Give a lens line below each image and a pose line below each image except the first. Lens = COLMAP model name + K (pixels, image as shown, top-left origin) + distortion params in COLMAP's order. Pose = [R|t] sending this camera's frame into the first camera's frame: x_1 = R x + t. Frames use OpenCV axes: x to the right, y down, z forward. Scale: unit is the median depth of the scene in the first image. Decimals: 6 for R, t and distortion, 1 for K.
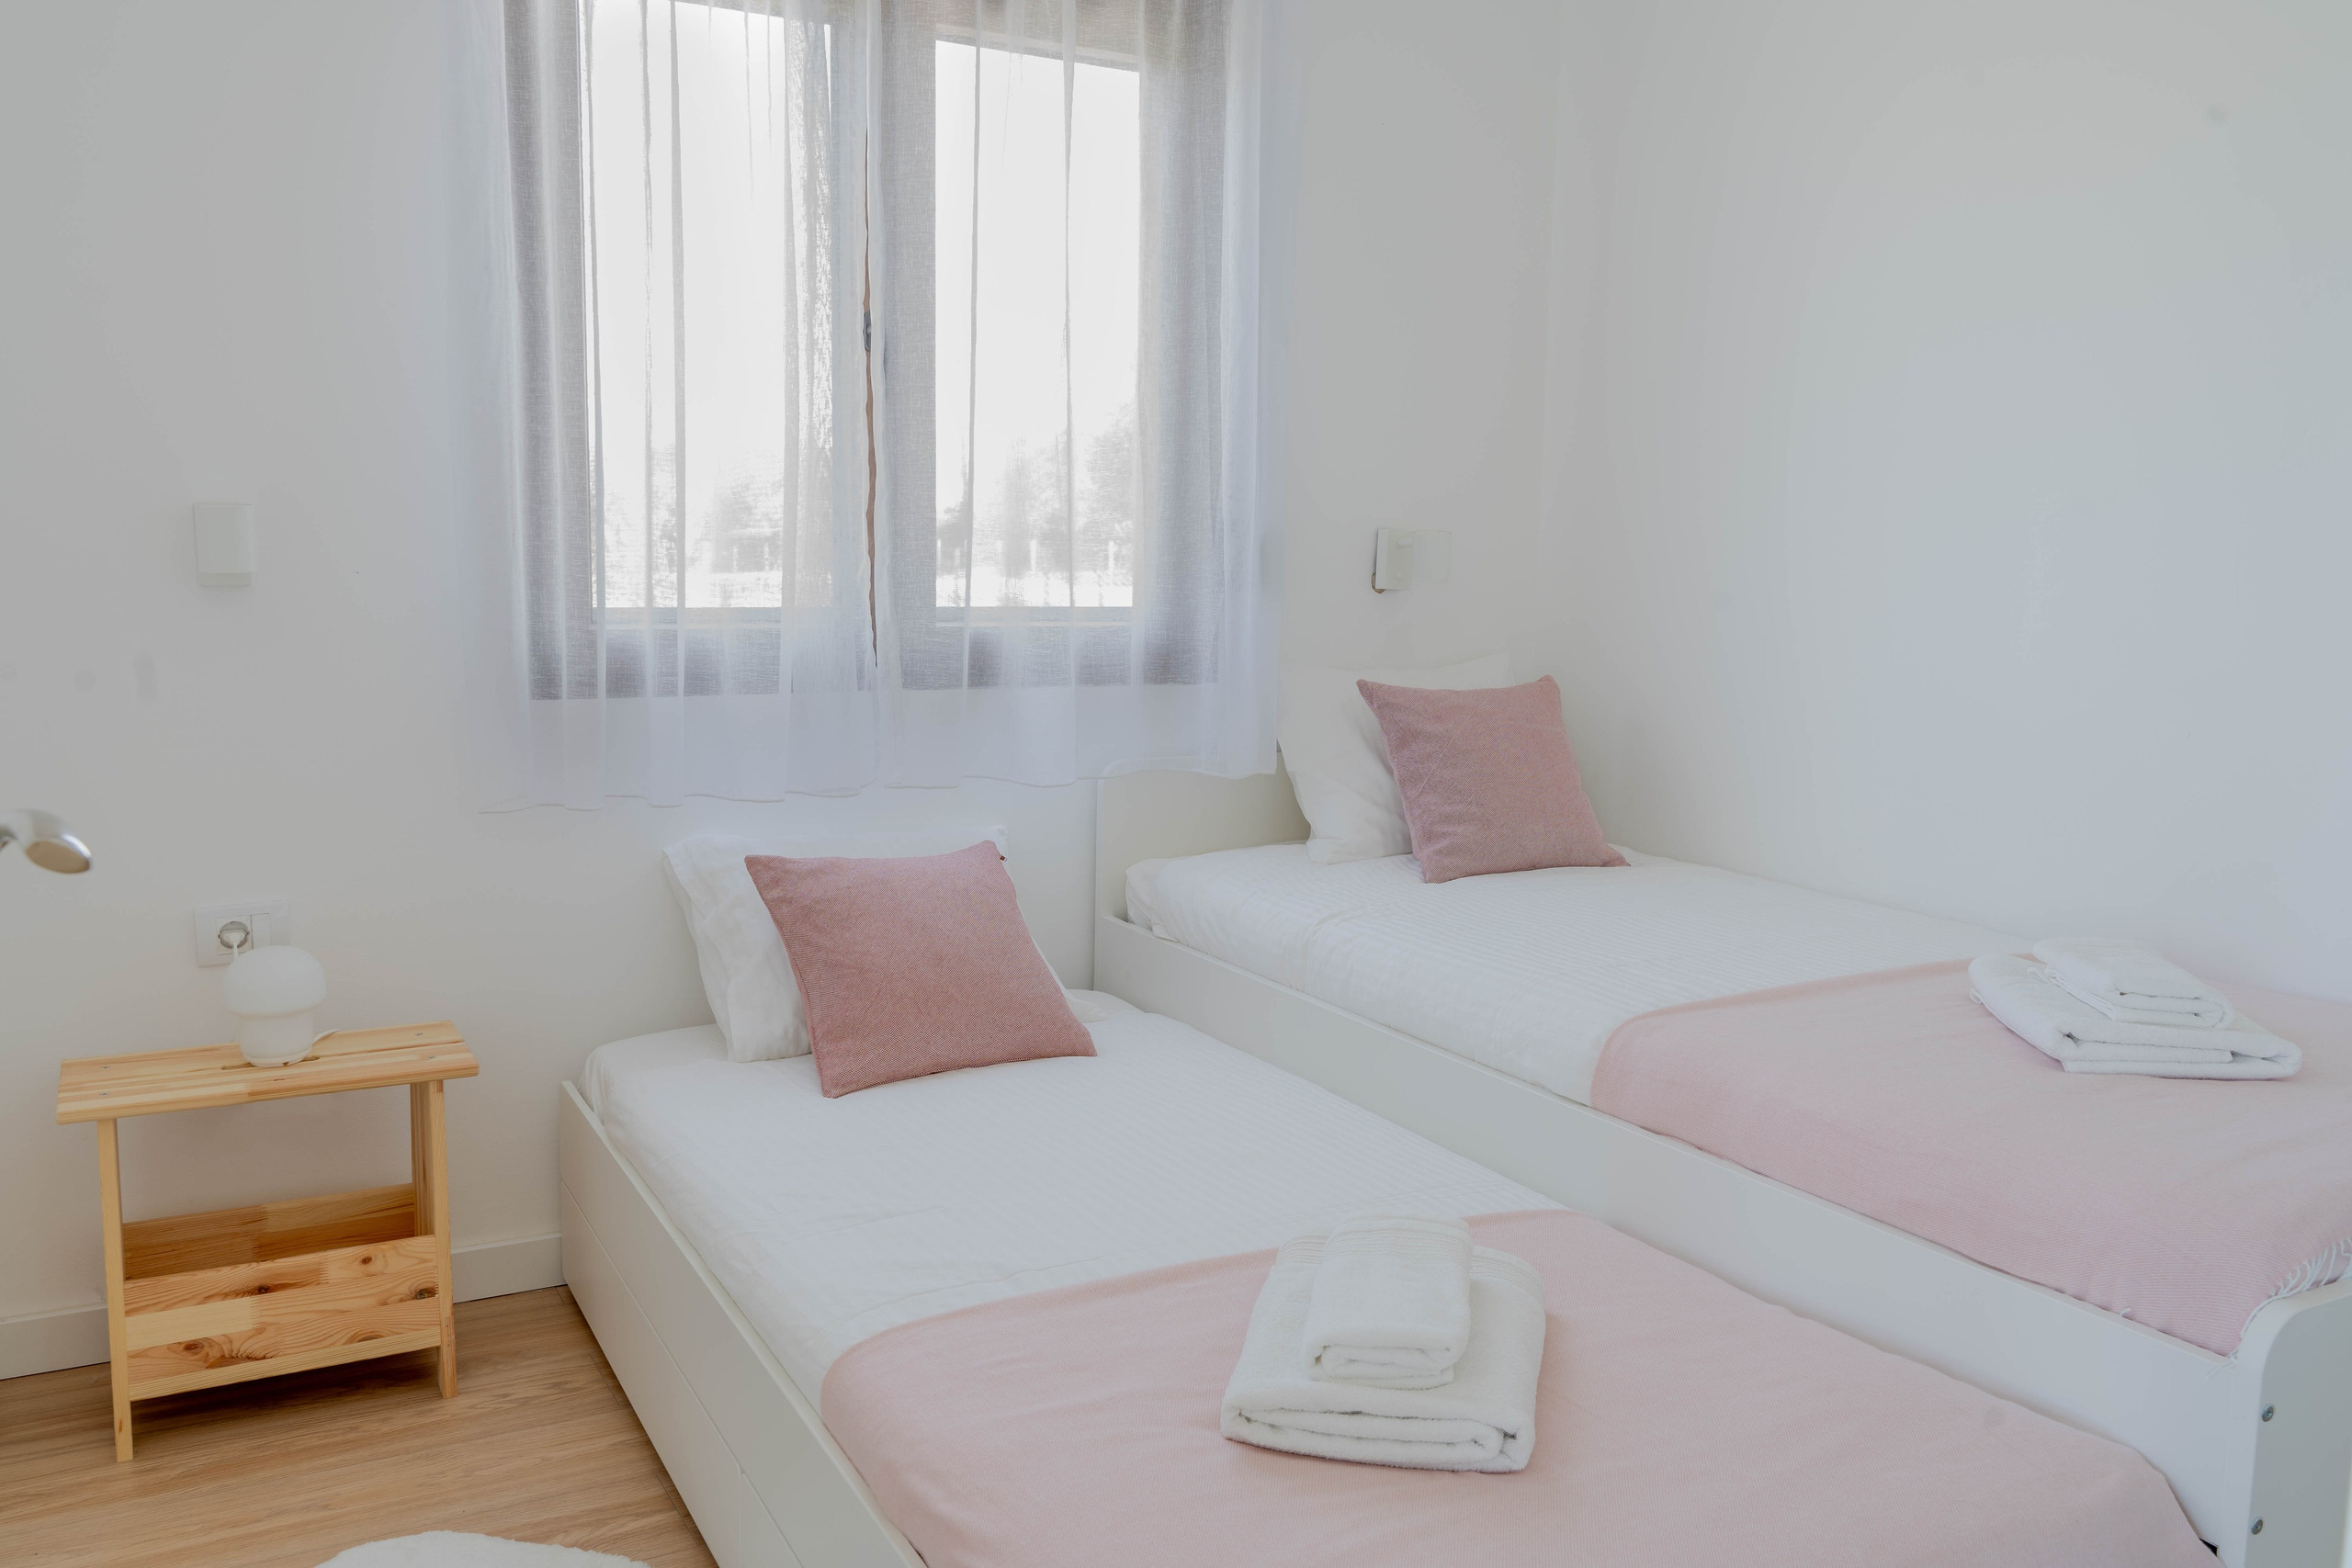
lens RADIAL K [[1863.4, 0, 1170.2], [0, 1863.4, 771.0], [0, 0, 1]] dist [0.004216, -0.013581]
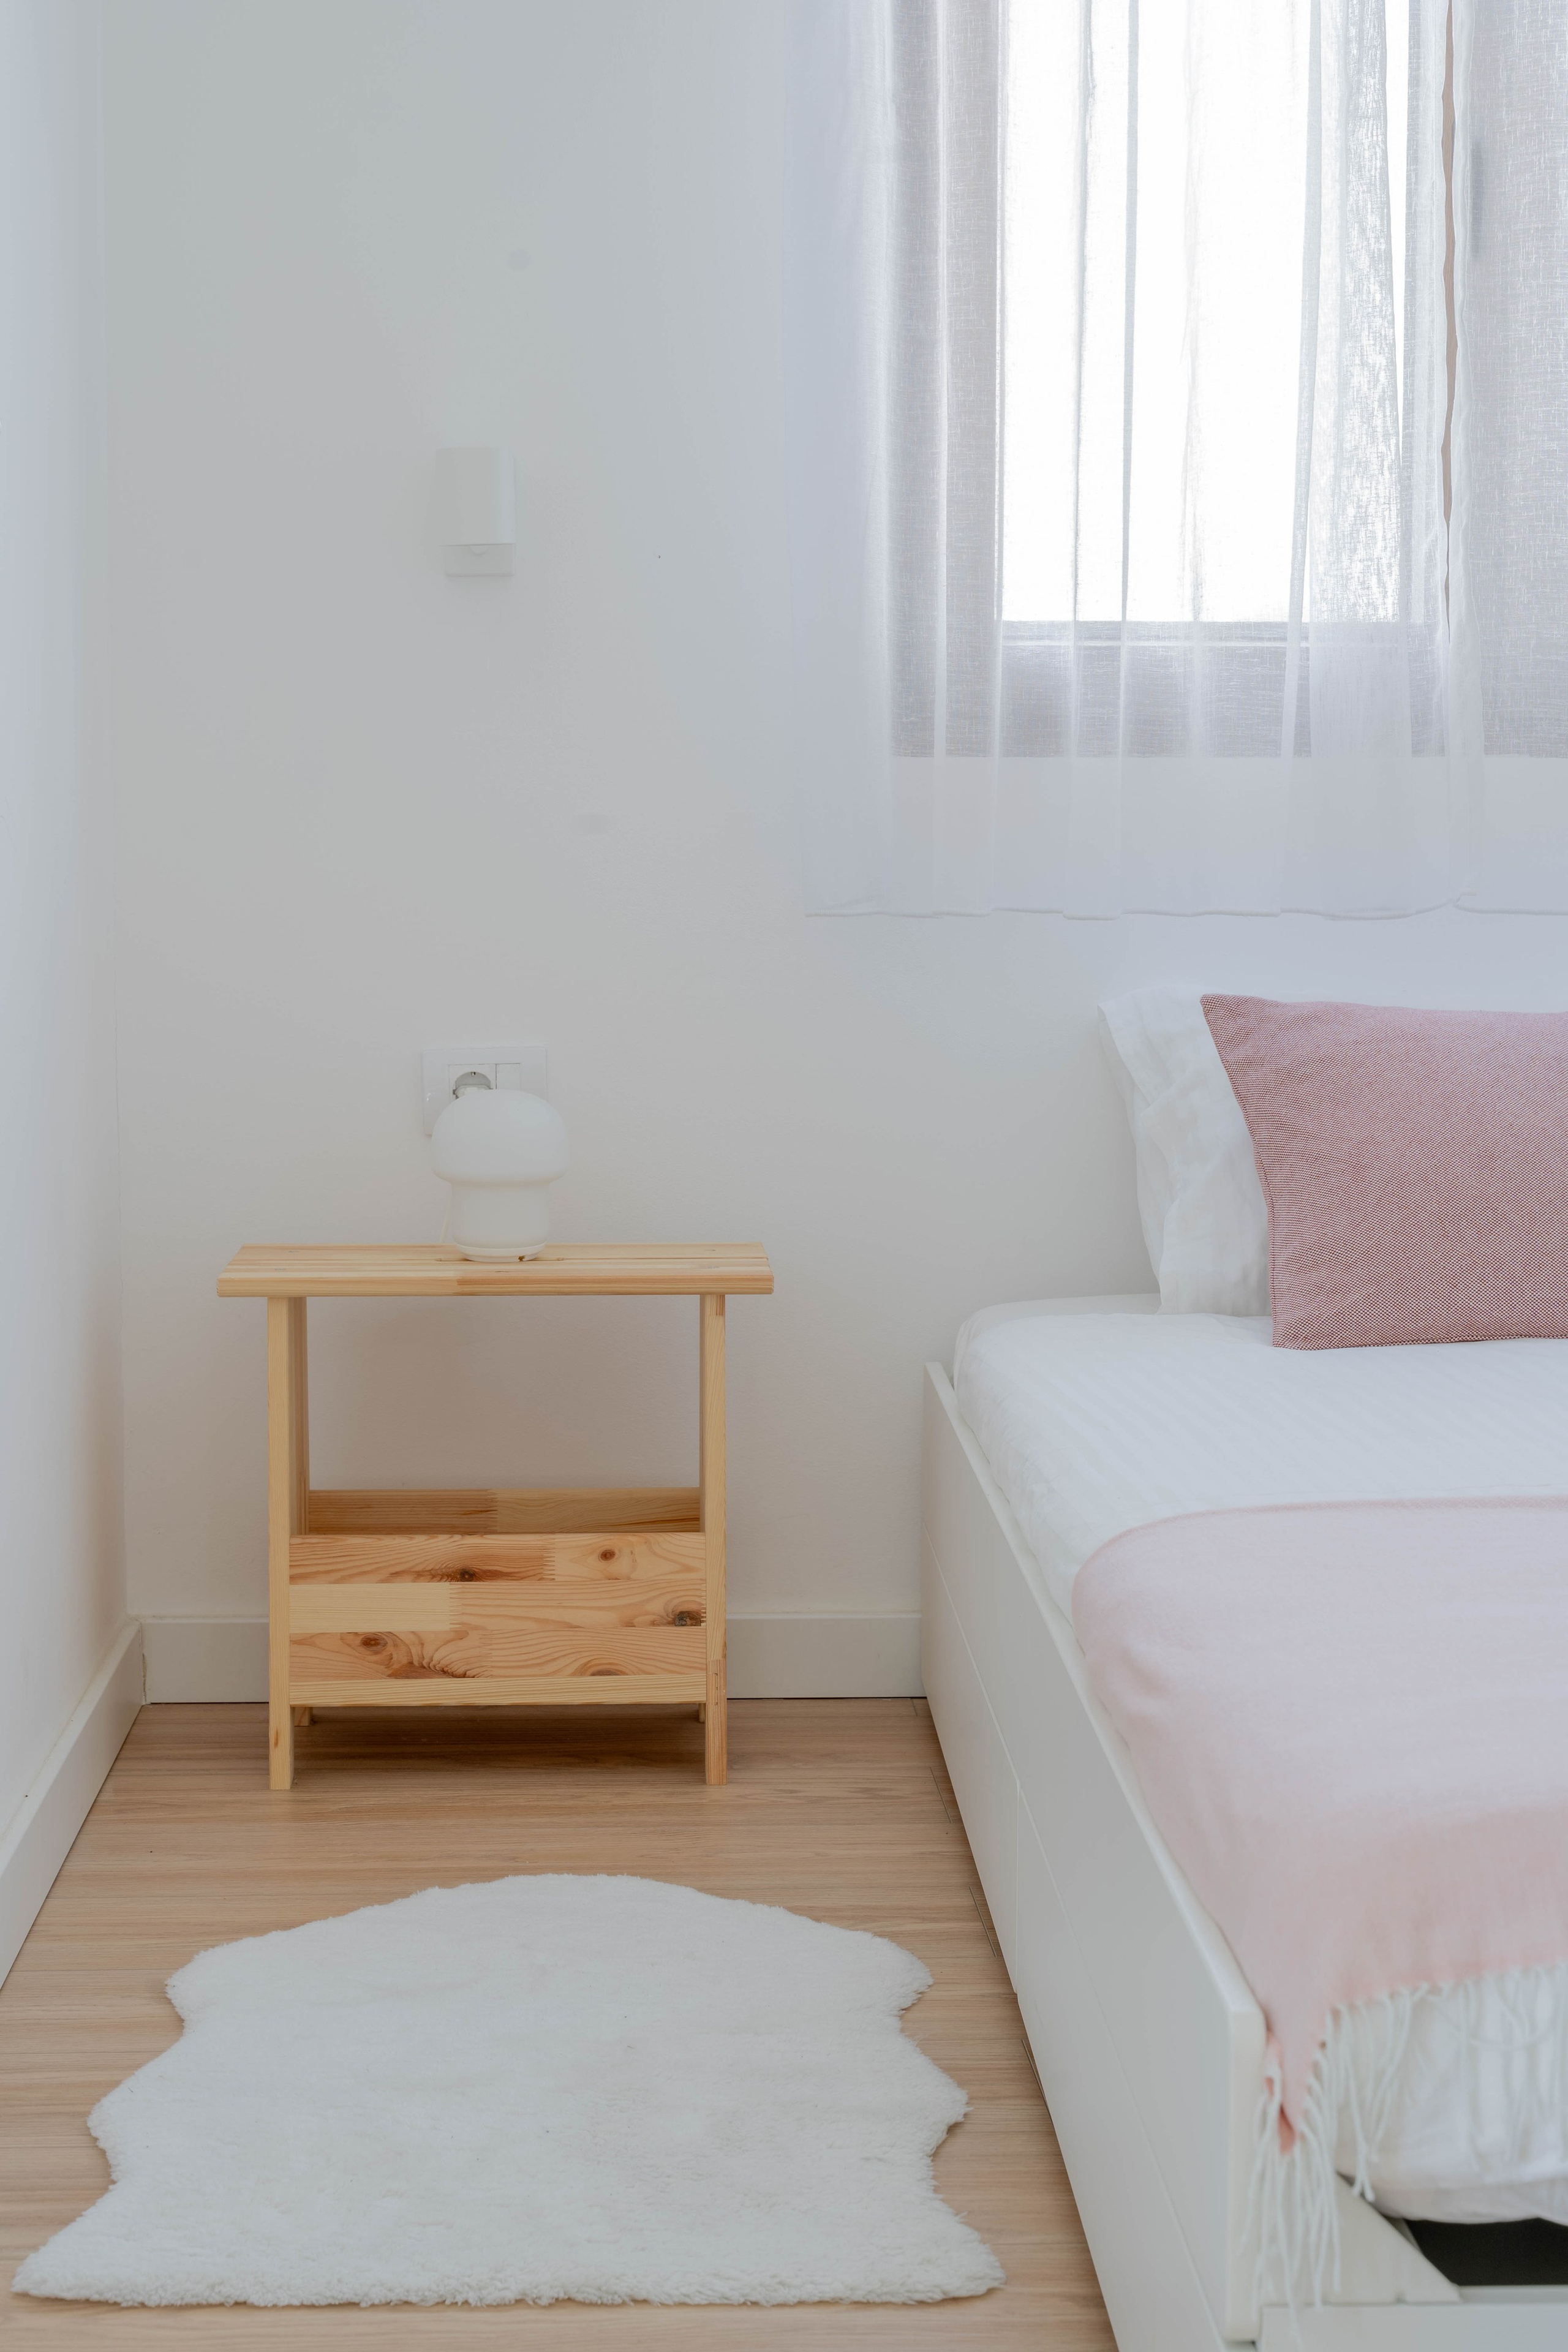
lens RADIAL K [[3815.2, 0, 819.0], [0, 3815.2, 1148.1], [0, 0, 1]] dist [-0.002731, -0.006183]
pose [[0.899106, 0.023527, -0.437098, 0.213708], [-0.039804, 0.998812, -0.028114, 0.138484], [0.435917, 0.042676, 0.898974, -0.189701]]
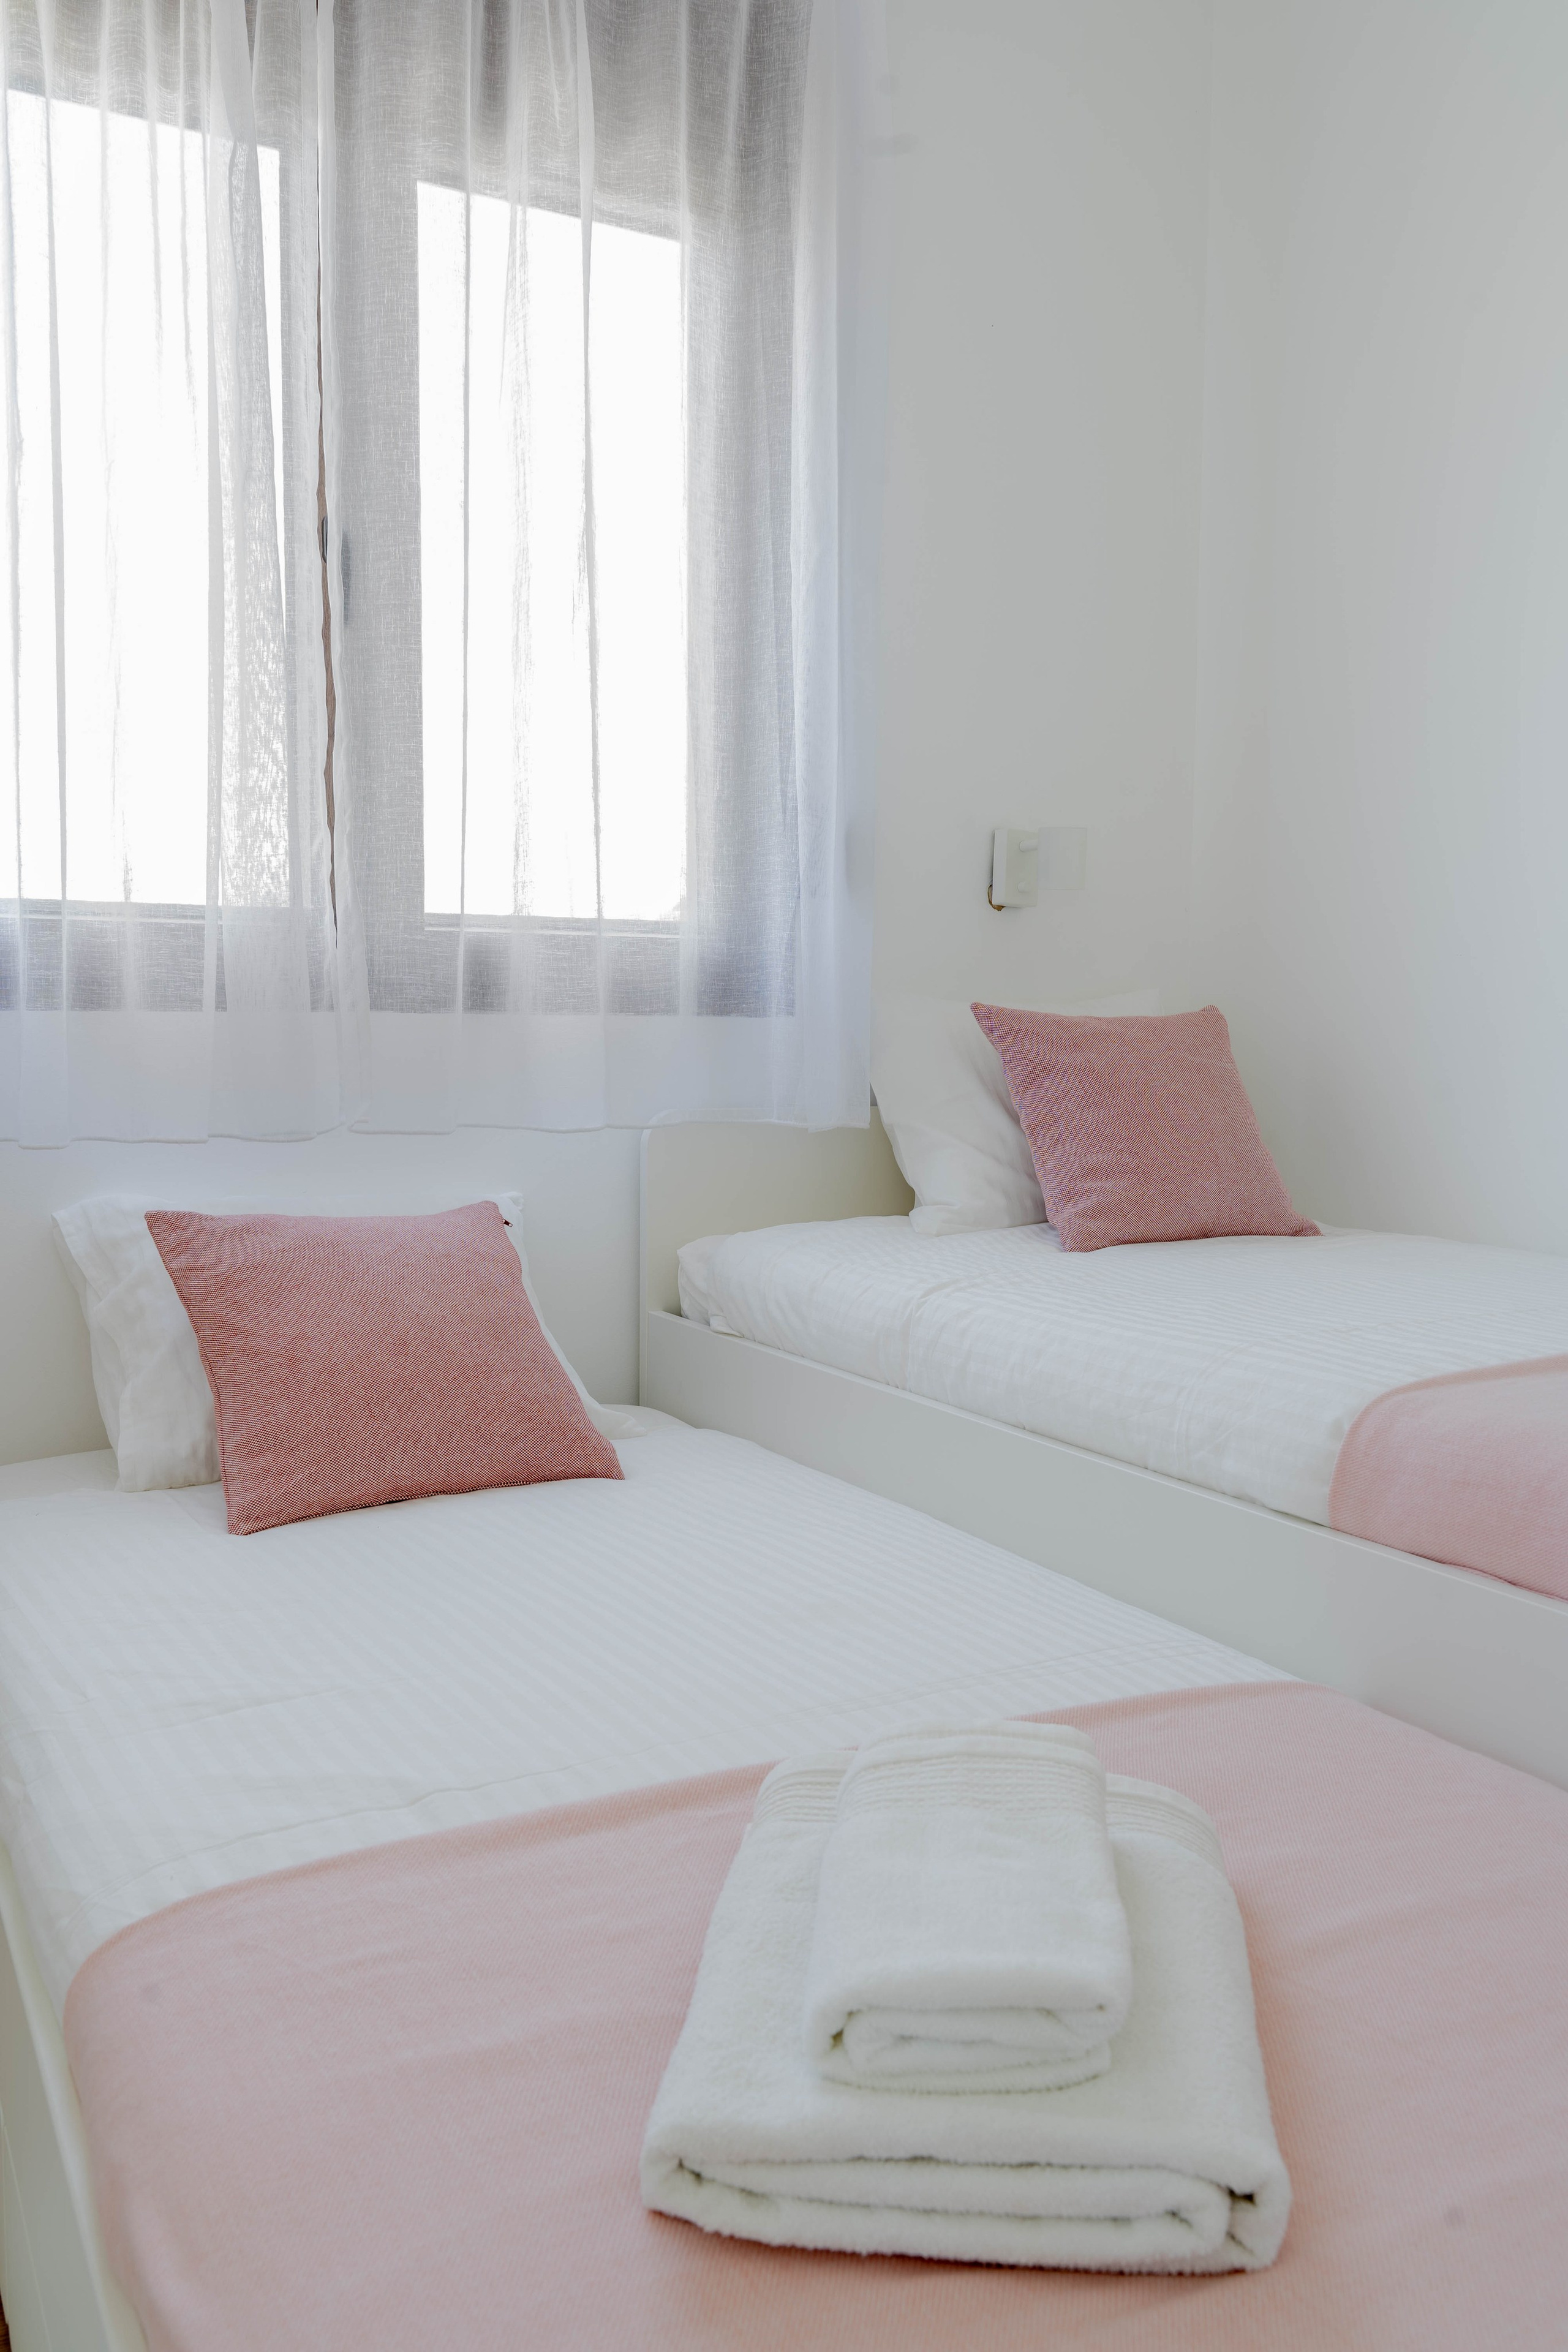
lens RADIAL K [[1863.6, 0, 784.5], [0, 1863.6, 1176.5], [0, 0, 1]] dist [0.004216, -0.013581]
pose [[0.999937, -0.011218, -0.000026, 0.025361], [0.011208, 0.999145, -0.039792, 0.064712], [0.000472, 0.039790, 0.999208, 0.265999]]
